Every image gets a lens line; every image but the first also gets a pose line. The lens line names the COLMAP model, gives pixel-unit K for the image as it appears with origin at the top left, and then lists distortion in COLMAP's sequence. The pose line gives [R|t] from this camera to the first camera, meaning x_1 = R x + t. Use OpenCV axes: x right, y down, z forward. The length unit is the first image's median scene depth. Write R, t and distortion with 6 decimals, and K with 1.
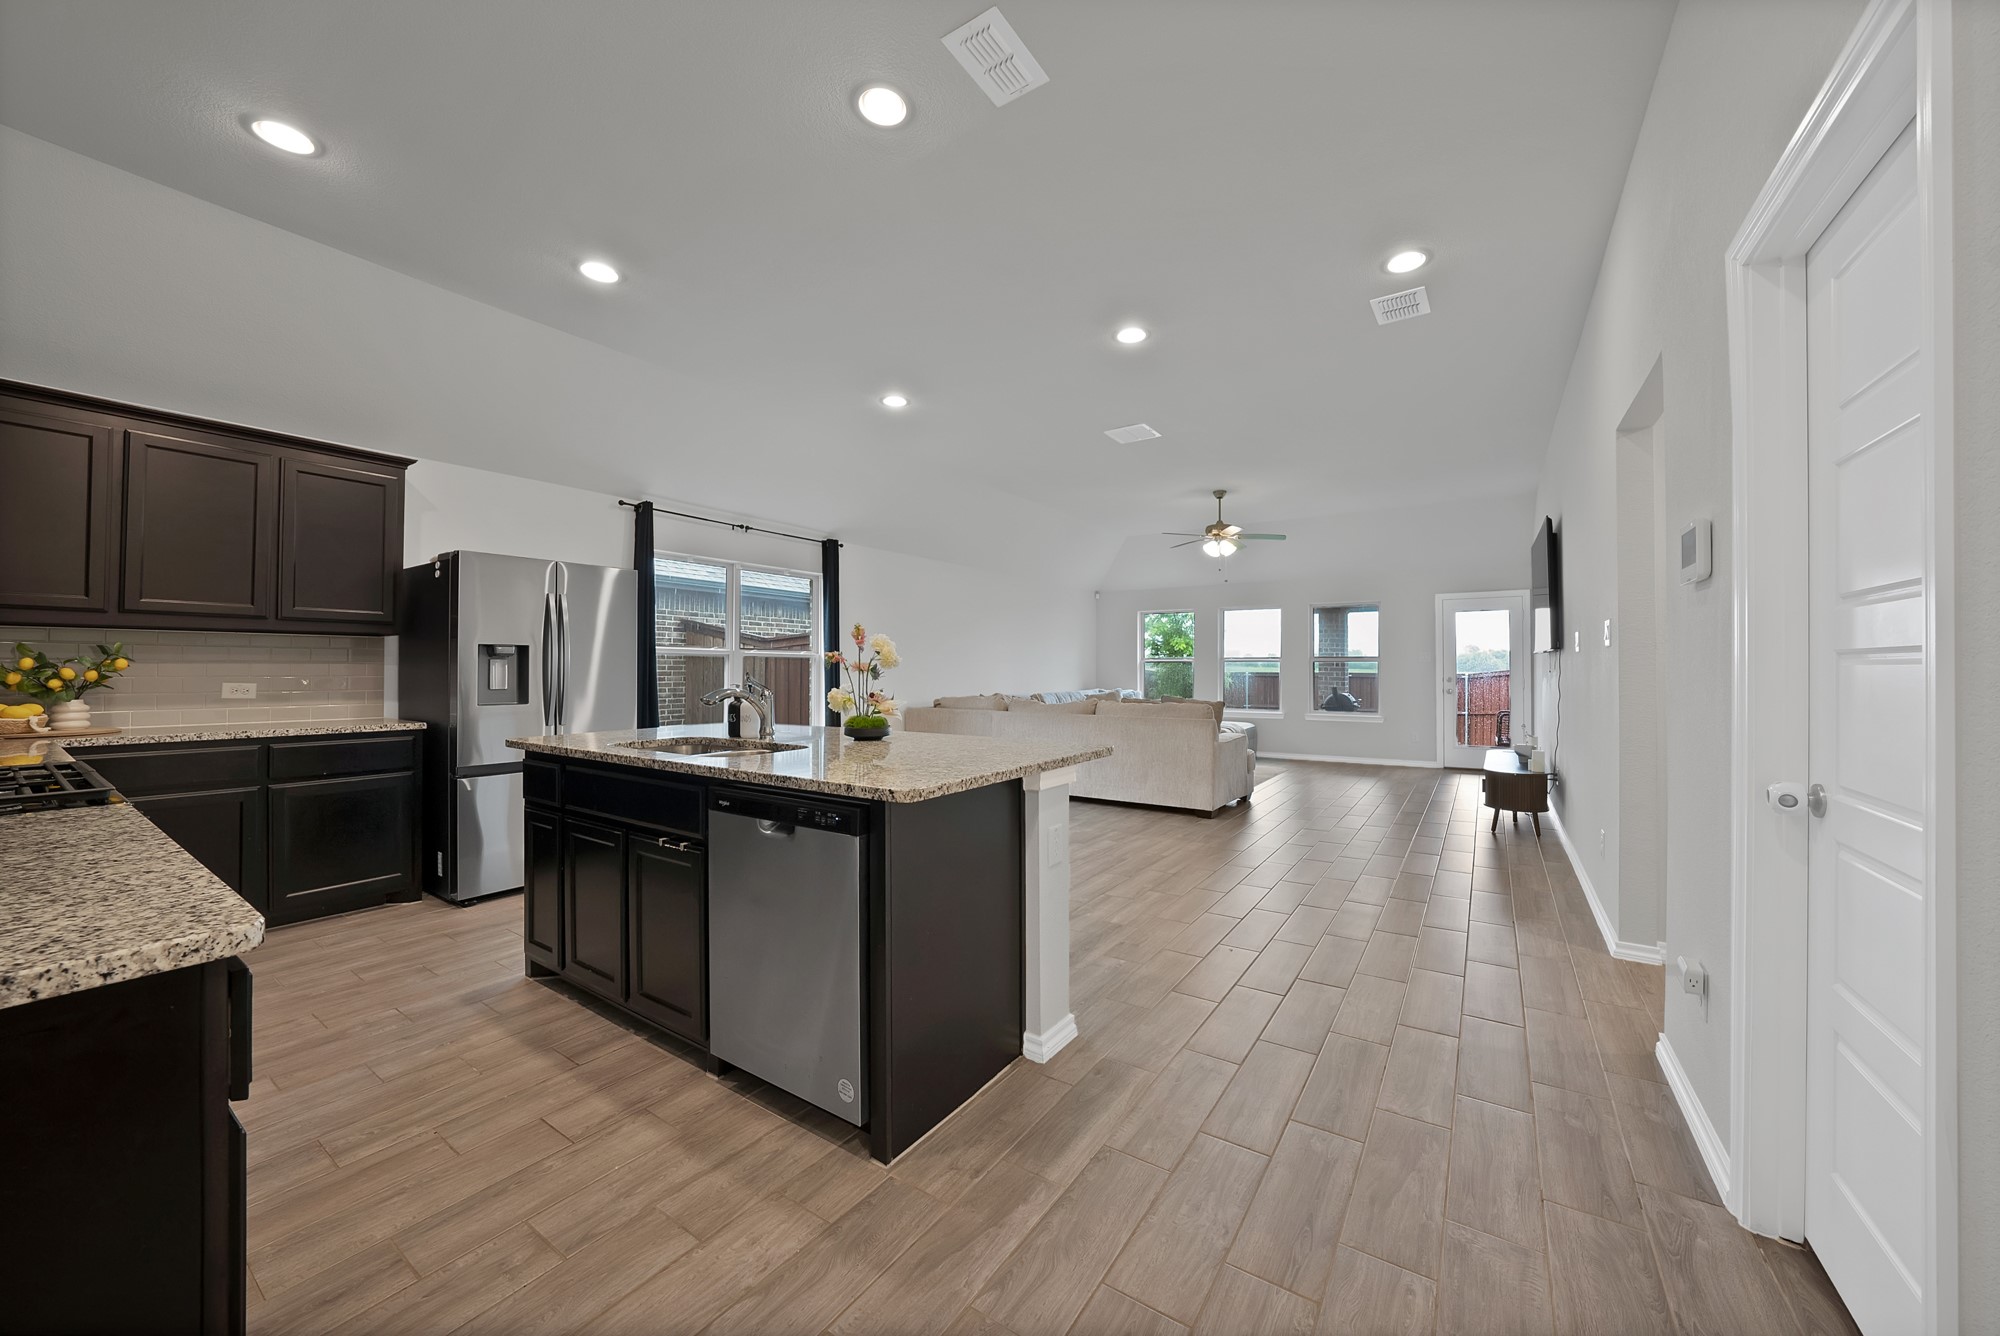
lens RADIAL K [[717.3, 0, 1009.2], [0, 717.3, 665.2], [0, 0, 1]] dist [-0.015046, 0.000431]
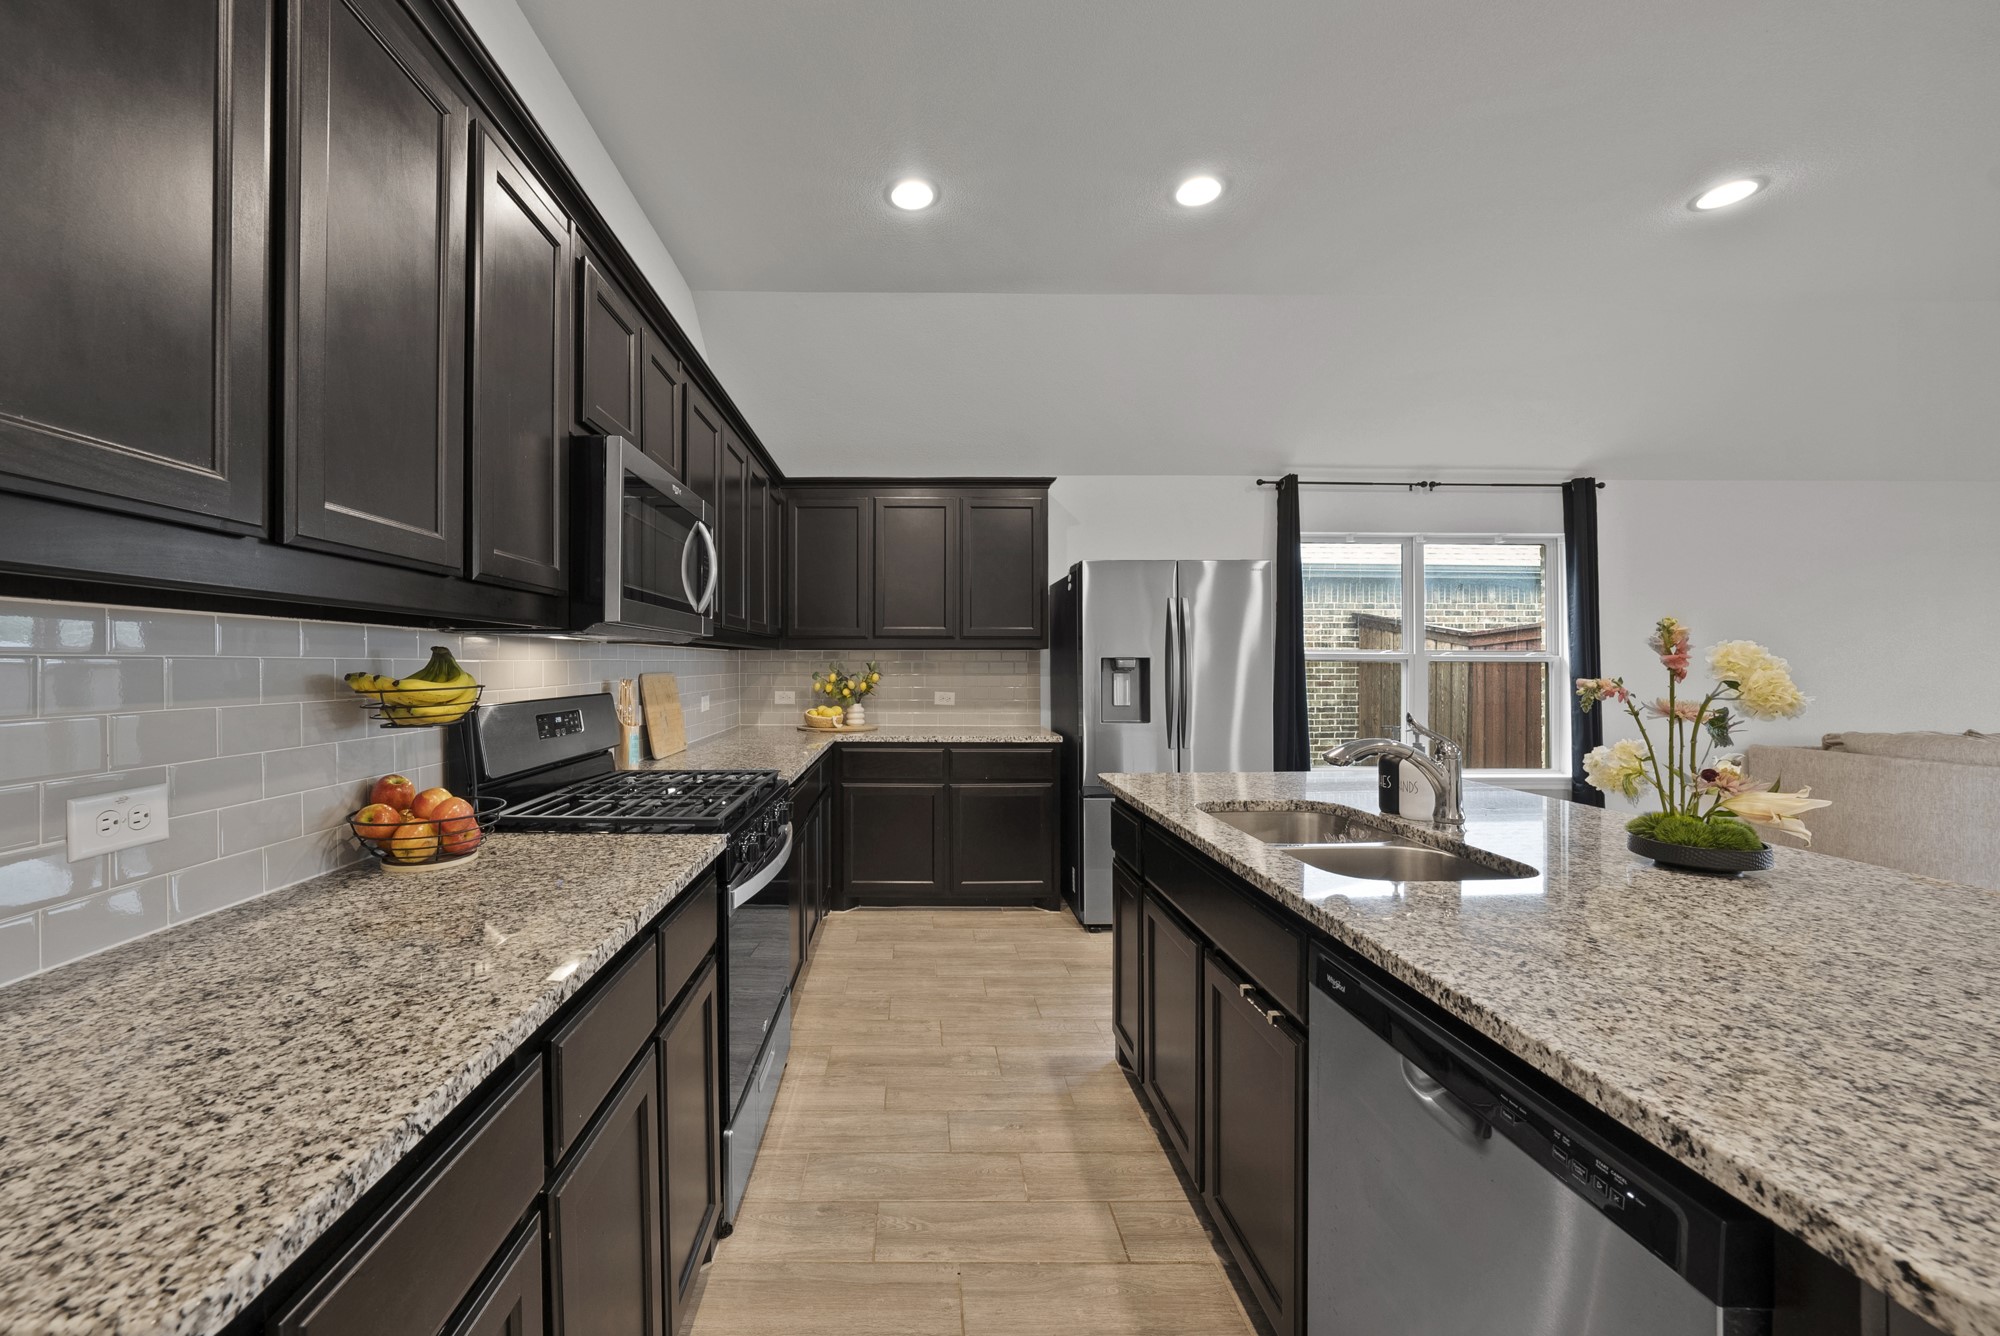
lens RADIAL K [[744.5, 0, 904.9], [0, 744.5, 659.0], [0, 0, 1]] dist [-0.030678, 0.005468]
pose [[0.548094, -0.007742, -0.836381, -0.064703], [0.006113, 0.999968, -0.005251, -0.023857], [0.836394, -0.002235, 0.548124, 0.237630]]
